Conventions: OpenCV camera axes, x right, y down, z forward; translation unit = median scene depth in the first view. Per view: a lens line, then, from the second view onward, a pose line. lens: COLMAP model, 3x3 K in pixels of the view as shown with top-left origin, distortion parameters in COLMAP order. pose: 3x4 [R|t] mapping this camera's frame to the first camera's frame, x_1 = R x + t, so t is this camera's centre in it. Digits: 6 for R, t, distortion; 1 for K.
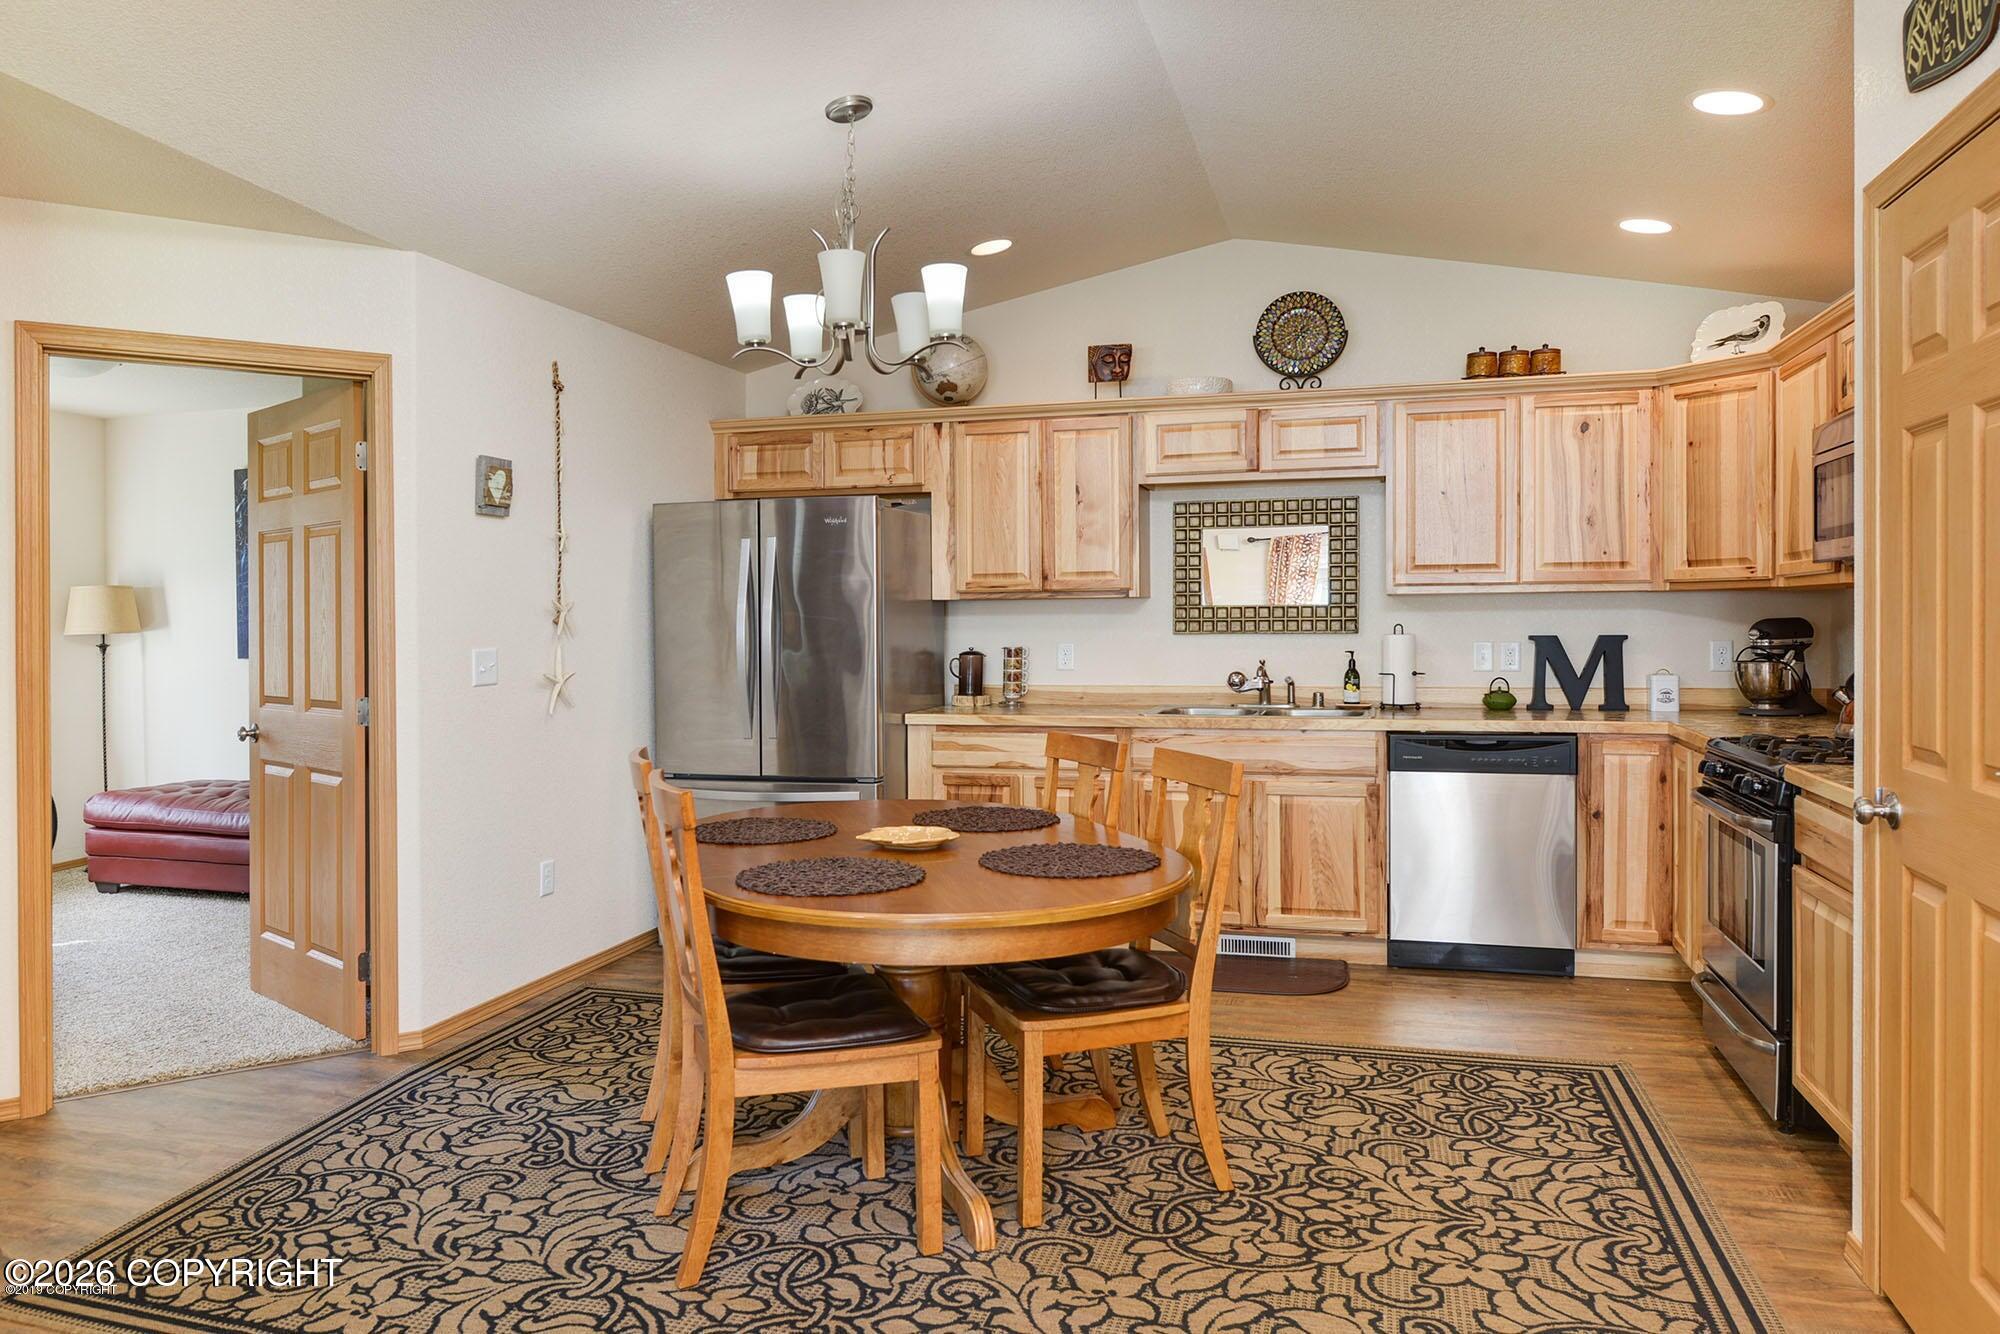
lens RADIAL K [[1338.8, 0, 1000.0], [0, 1338.8, 667.0], [0, 0, 1]] dist [-0.000653, -0.001031]
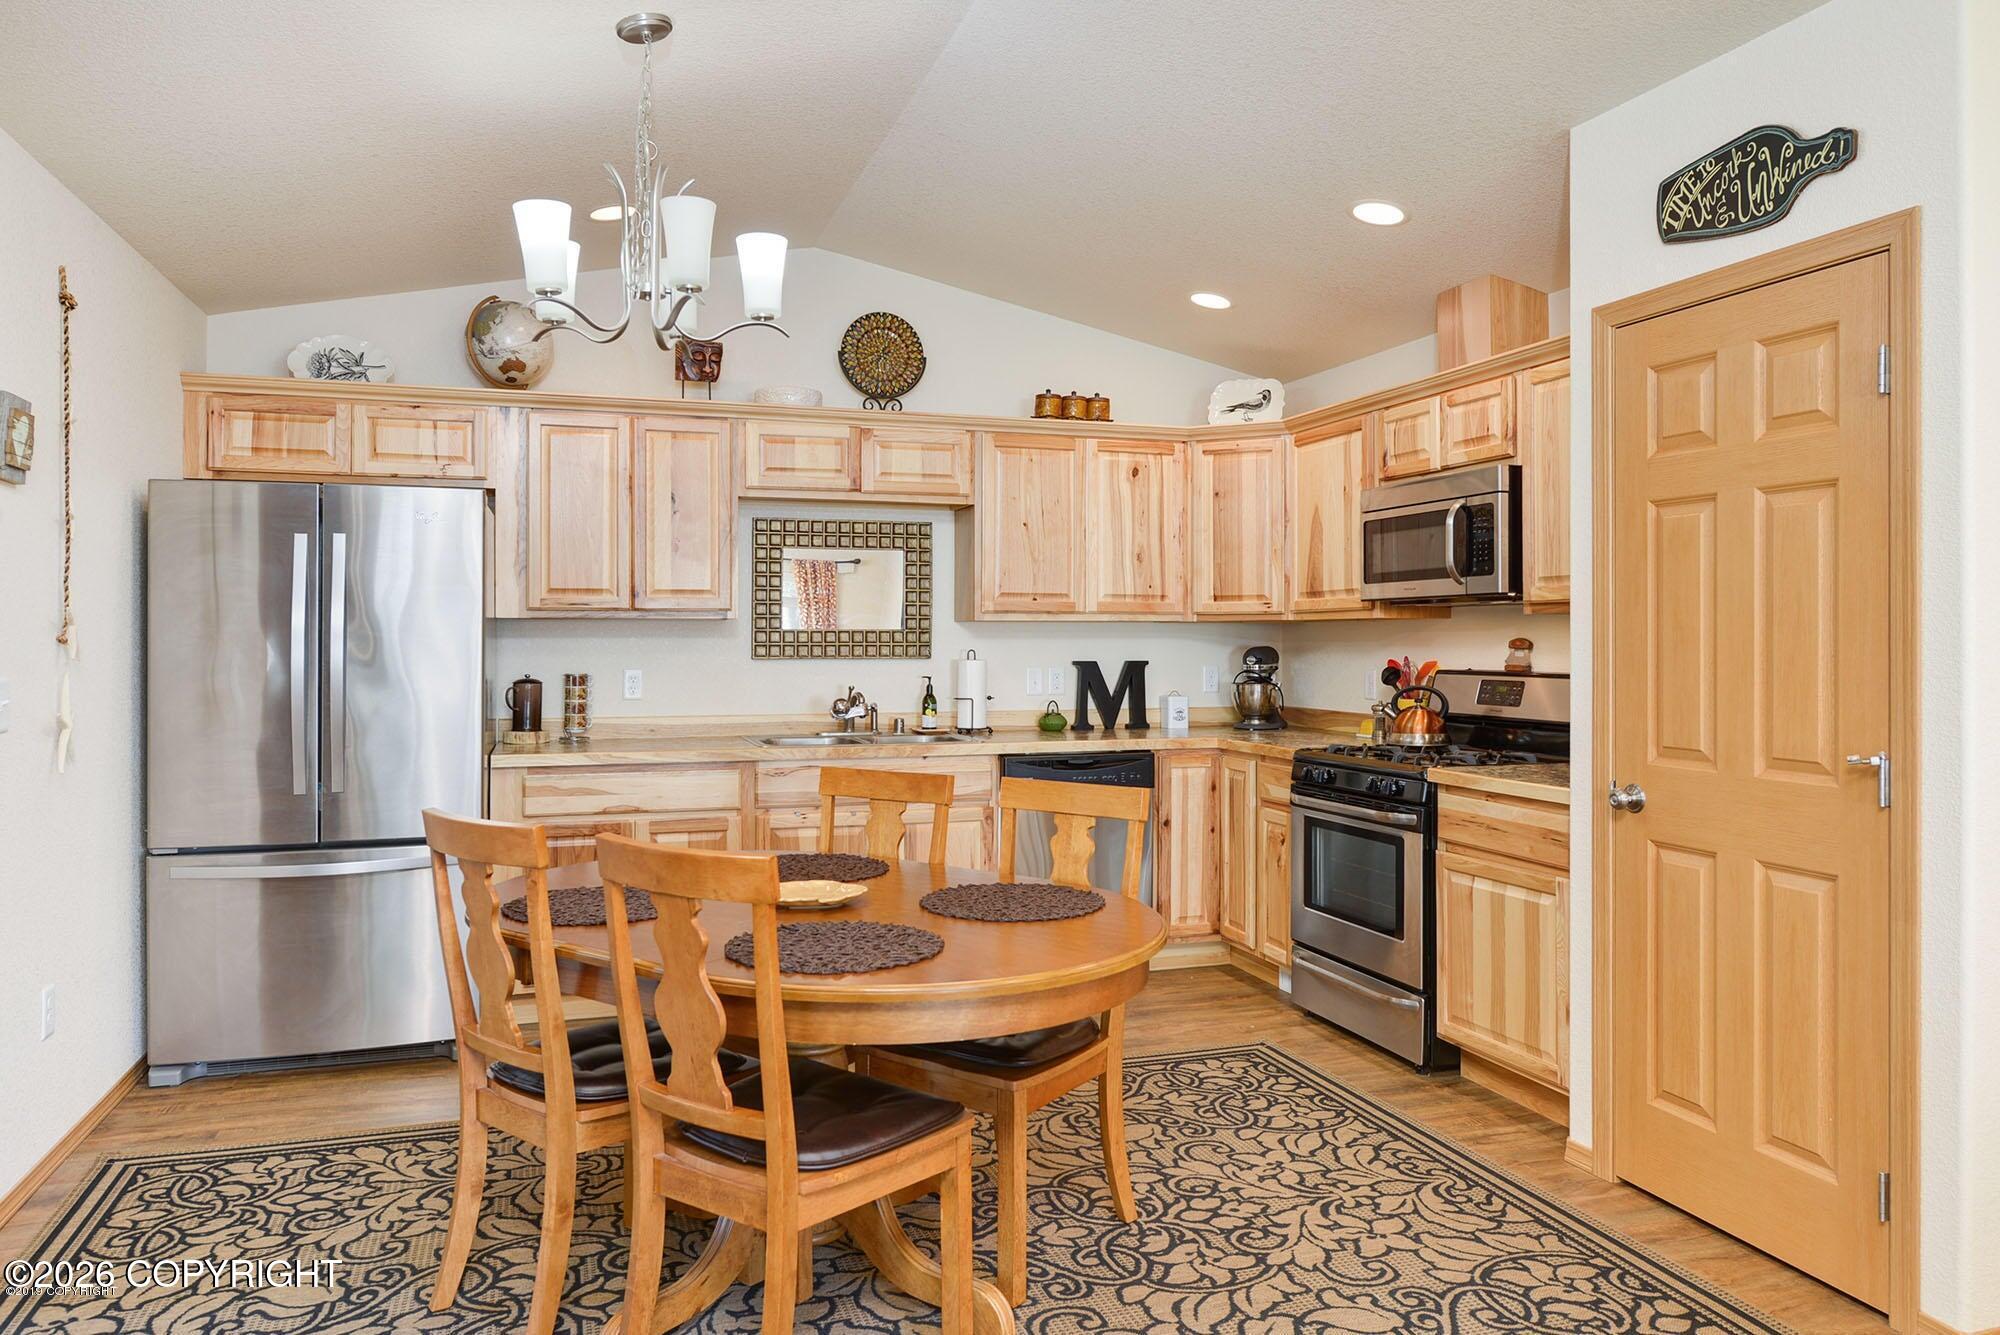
lens RADIAL K [[1374.6, 0, 1000.5], [0, 1374.6, 671.3], [0, 0, 1]] dist [-0.003229, -0.000157]
pose [[0.831623, -0.003096, 0.555332, -0.291353], [0.012197, 0.999845, -0.012691, -0.002215], [-0.555207, 0.017327, 0.831532, 0.124767]]
